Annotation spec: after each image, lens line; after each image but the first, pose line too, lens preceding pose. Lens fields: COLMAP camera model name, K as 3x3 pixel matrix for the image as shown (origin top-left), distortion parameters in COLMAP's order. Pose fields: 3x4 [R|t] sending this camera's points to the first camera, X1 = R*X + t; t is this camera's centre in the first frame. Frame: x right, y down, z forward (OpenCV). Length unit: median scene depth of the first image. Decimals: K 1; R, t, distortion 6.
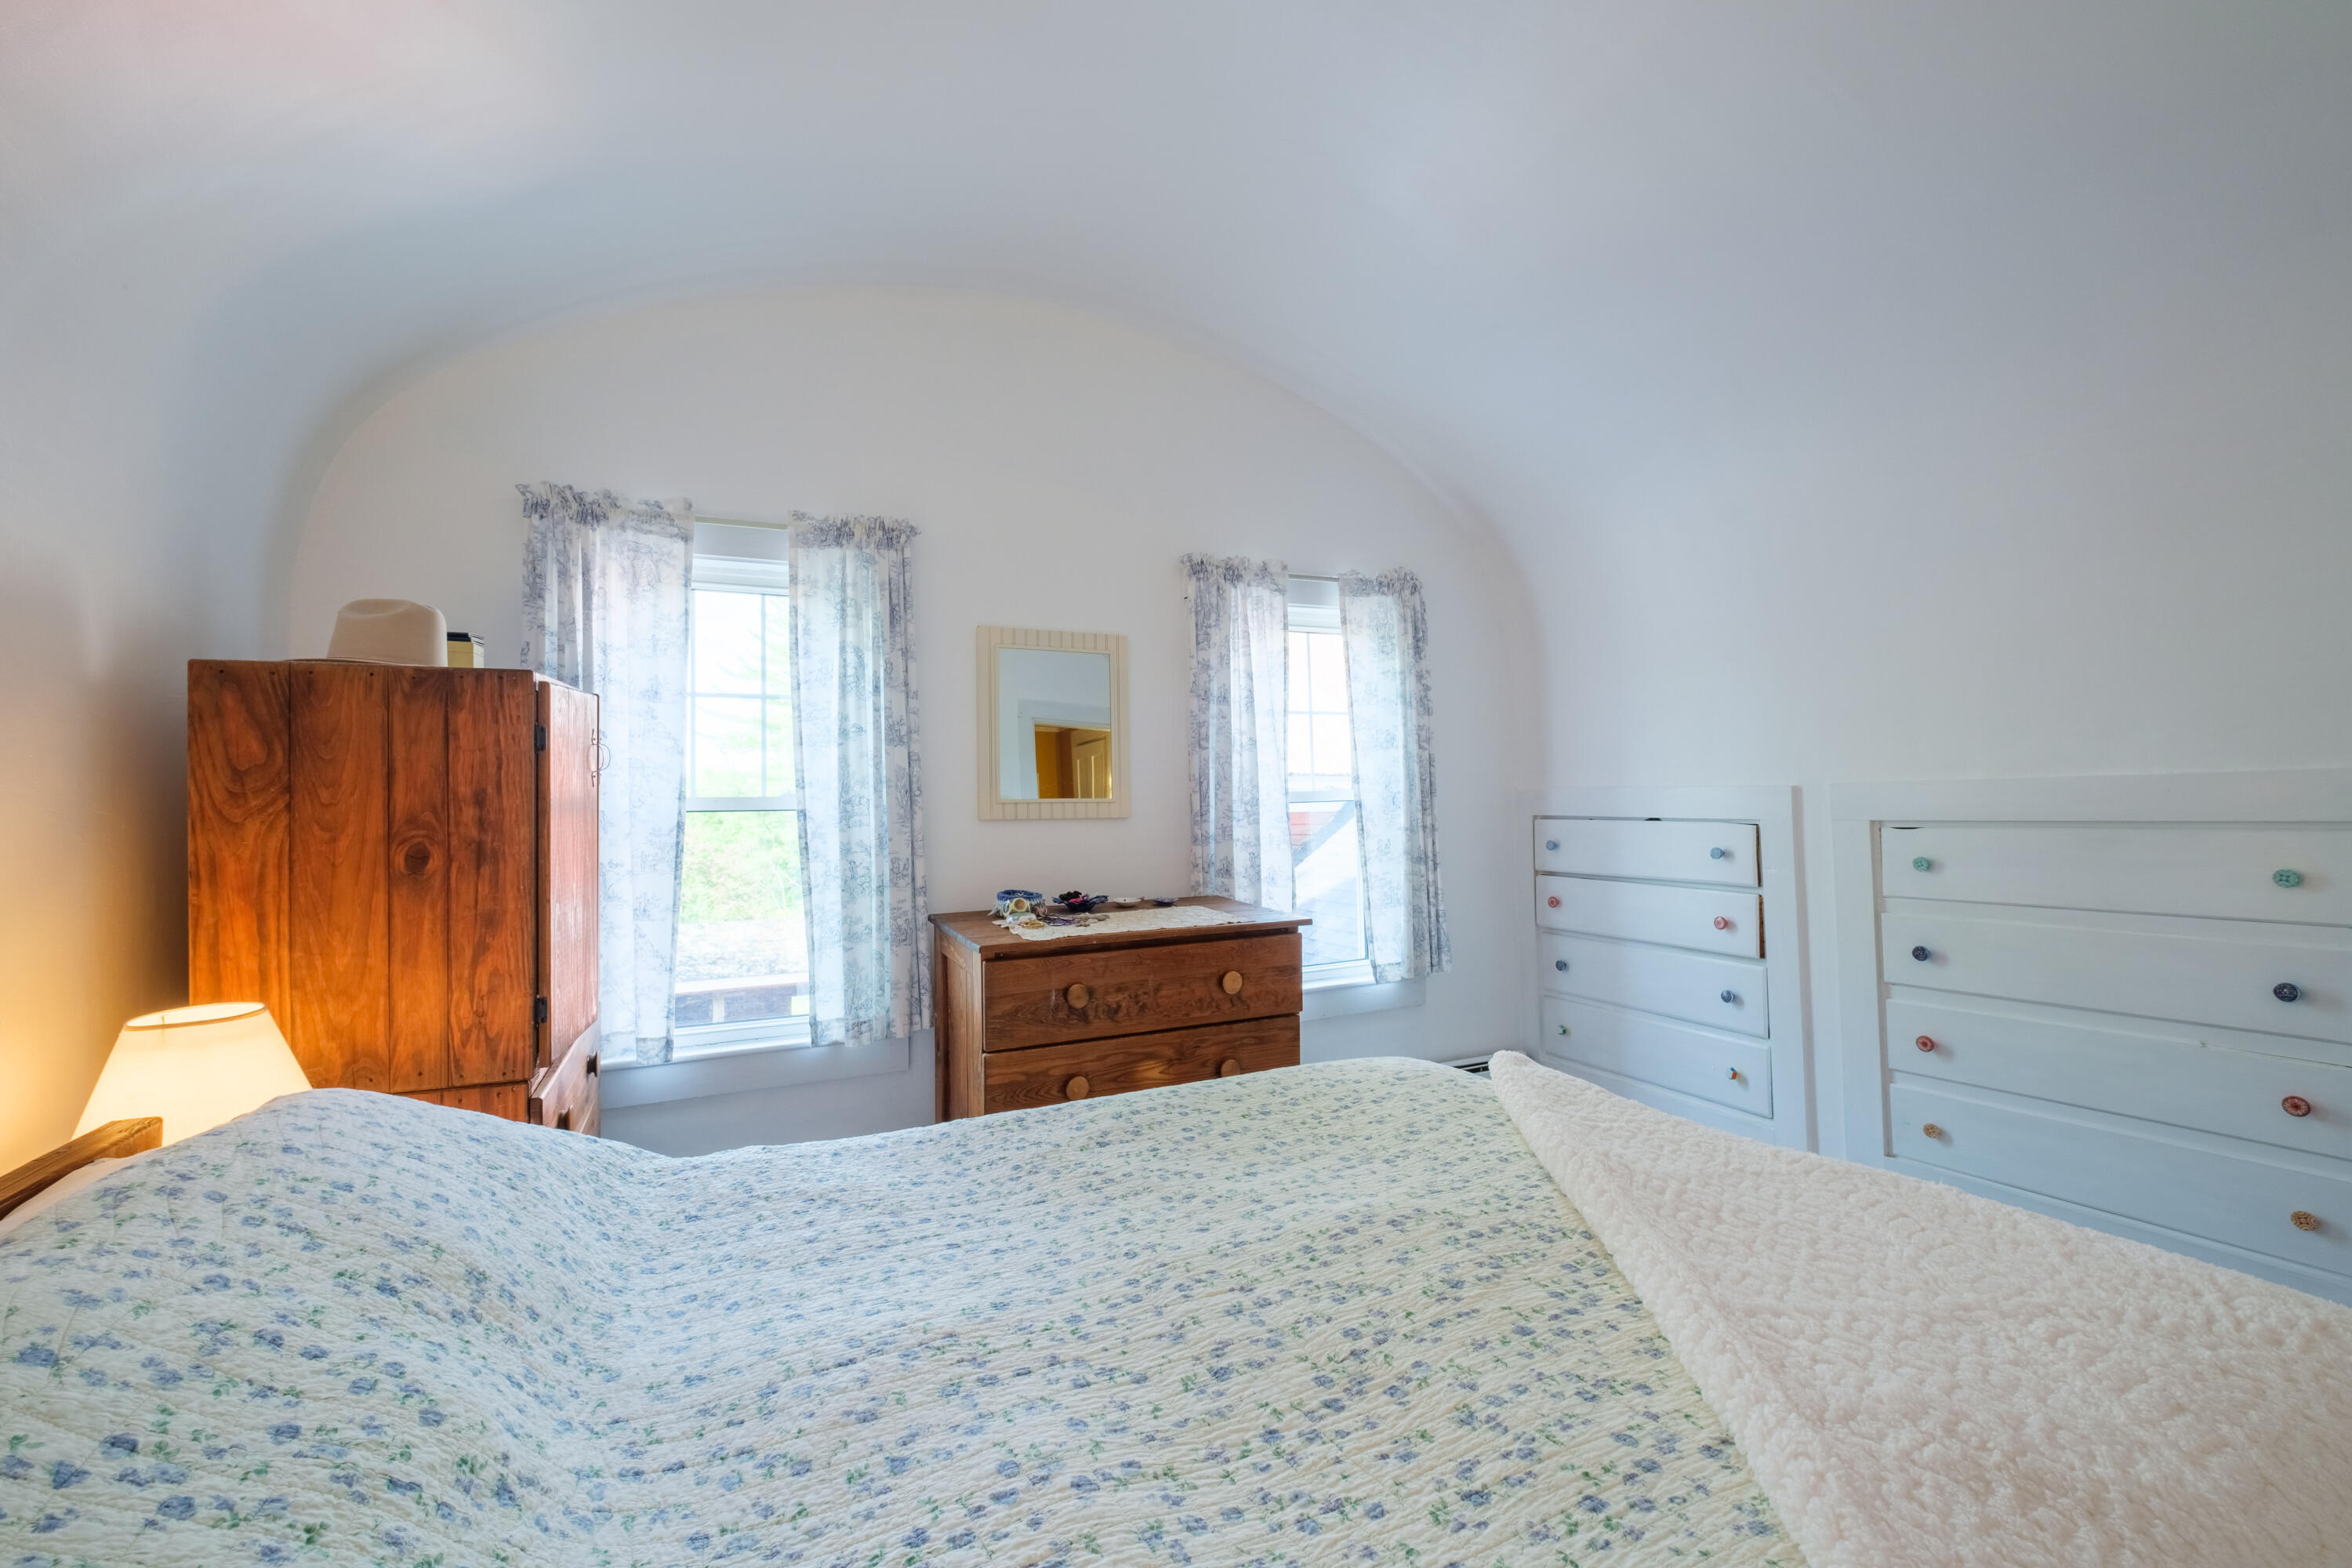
lens RADIAL K [[1030.0, 0, 1172.5], [0, 1030.0, 774.3], [0, 0, 1]] dist [-0.005419, -0.000444]
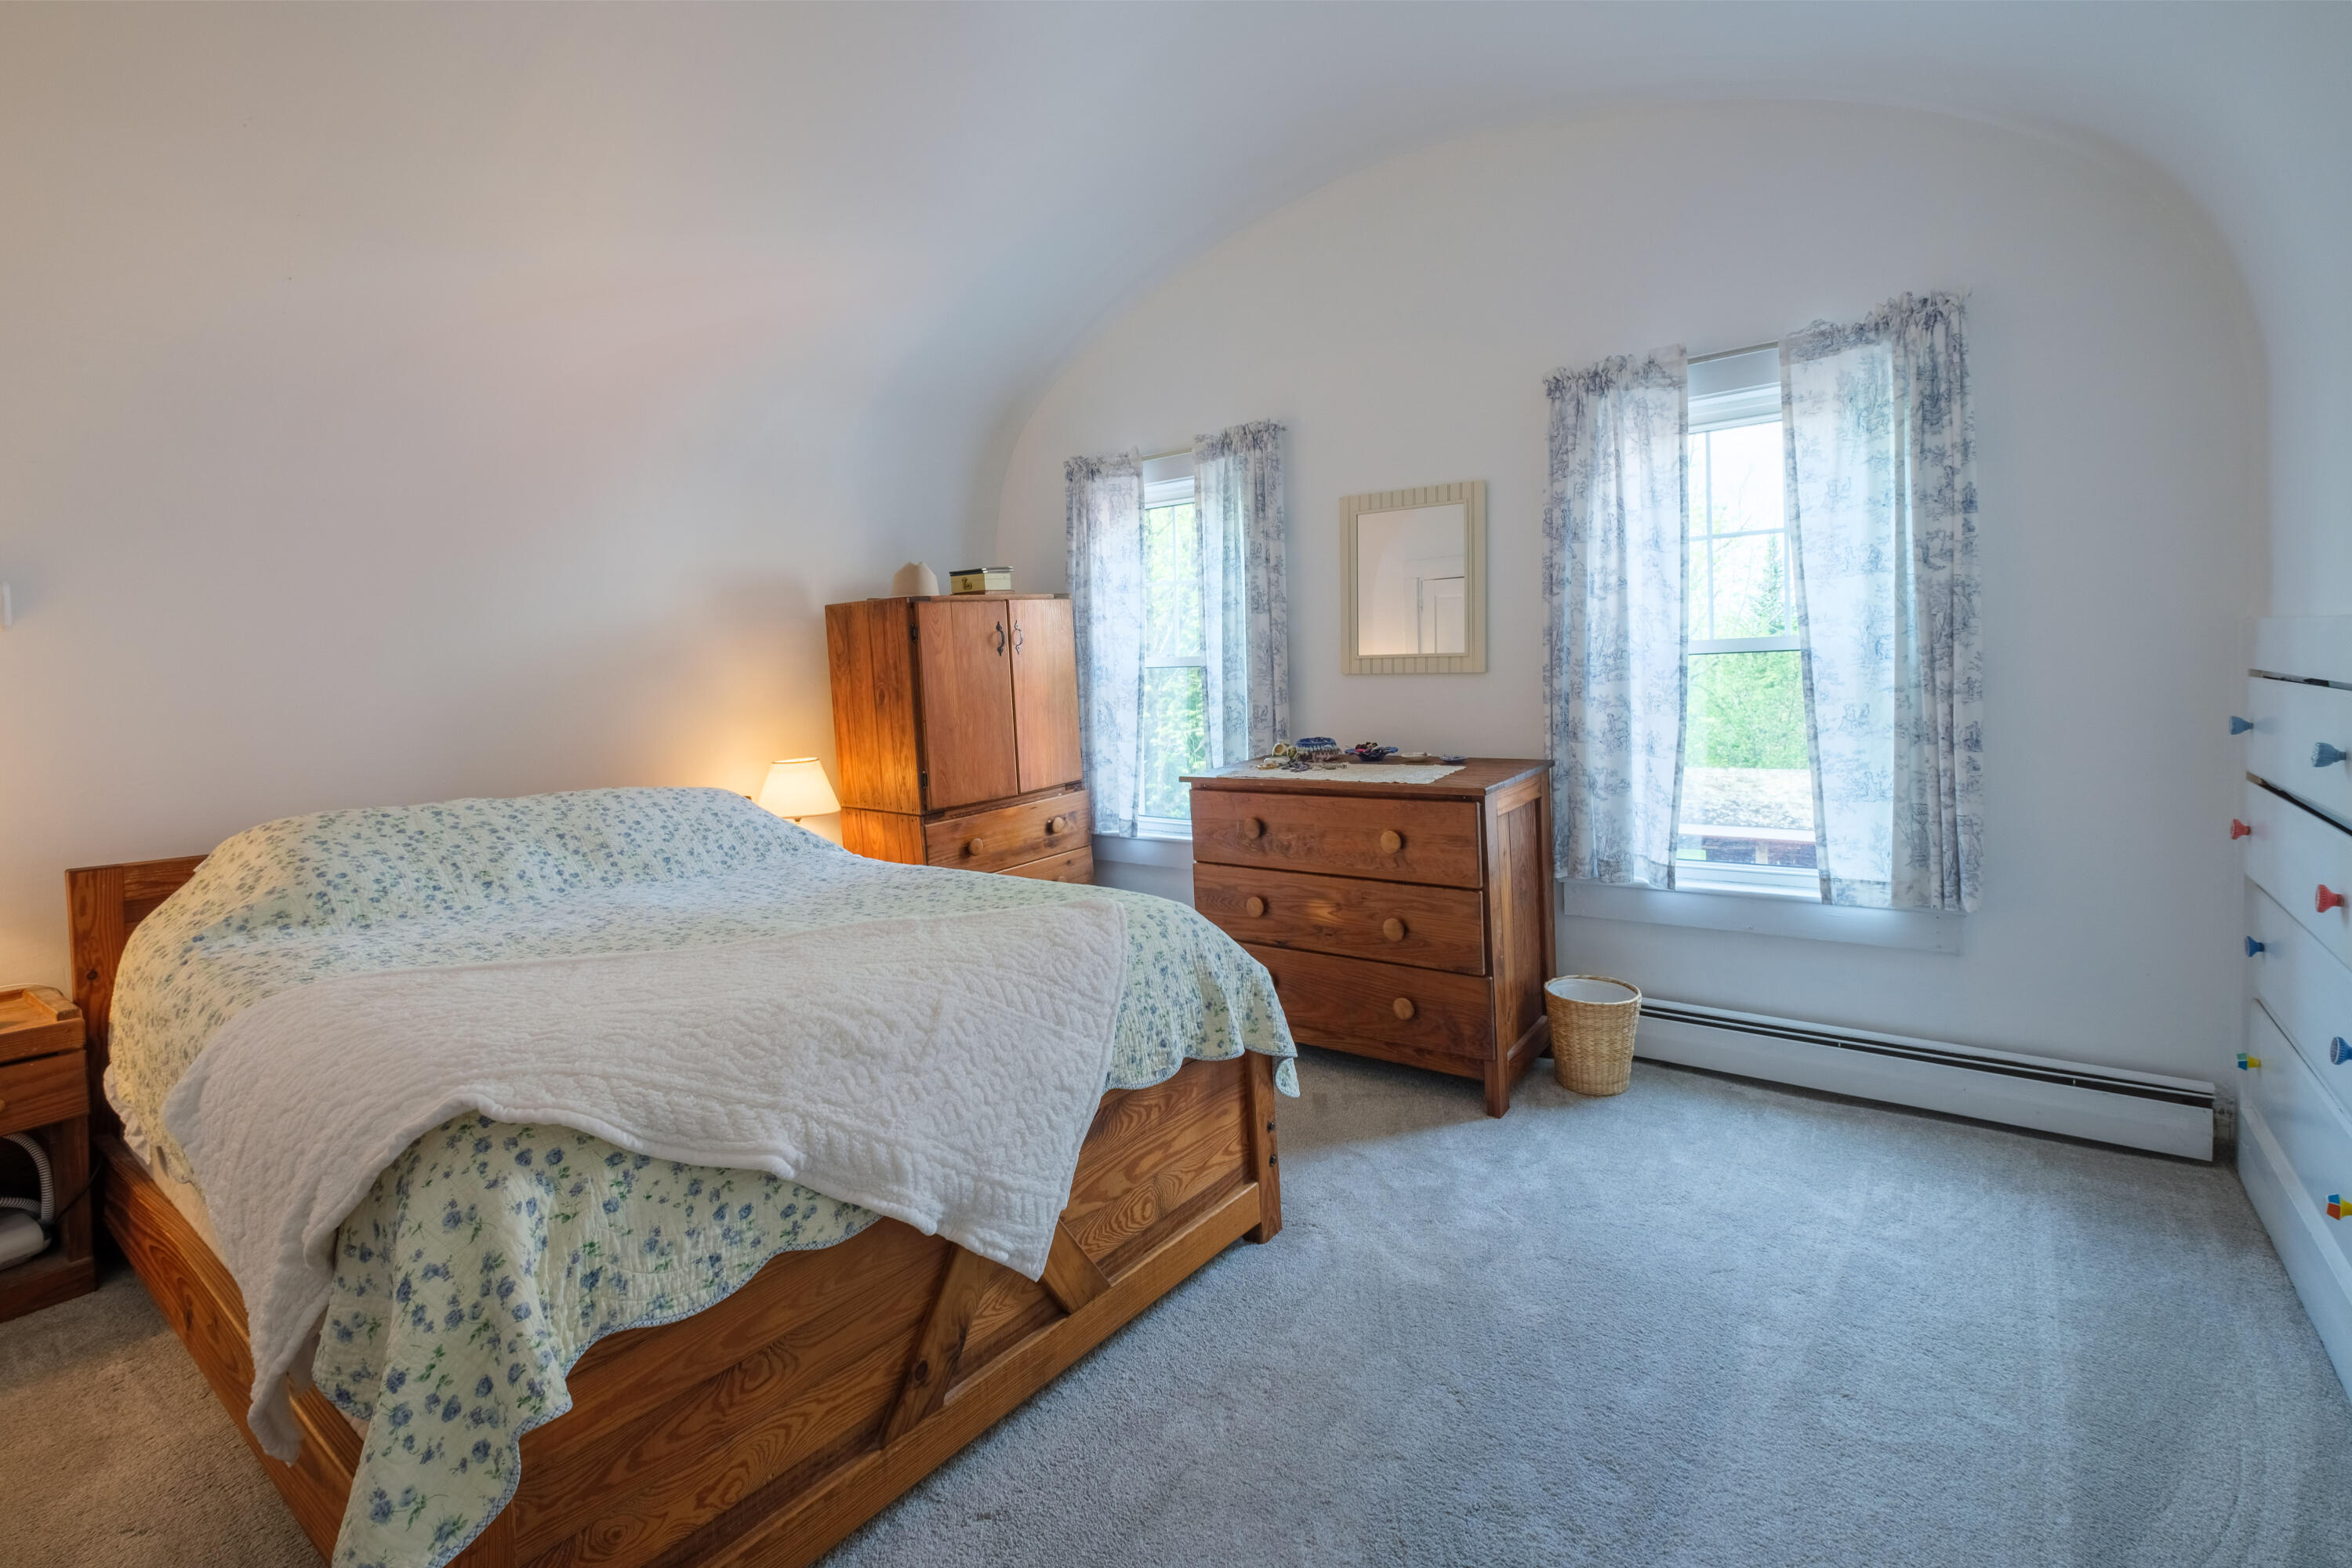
lens RADIAL K [[1014.5, 0, 1182.7], [0, 1014.5, 726.5], [0, 0, 1]] dist [0.000539, -0.000083]
pose [[0.480298, 0.052902, -0.875508, 0.640385], [0.043364, 0.995527, 0.083943, 0.000687], [0.876033, -0.078284, 0.475856, 0.291990]]
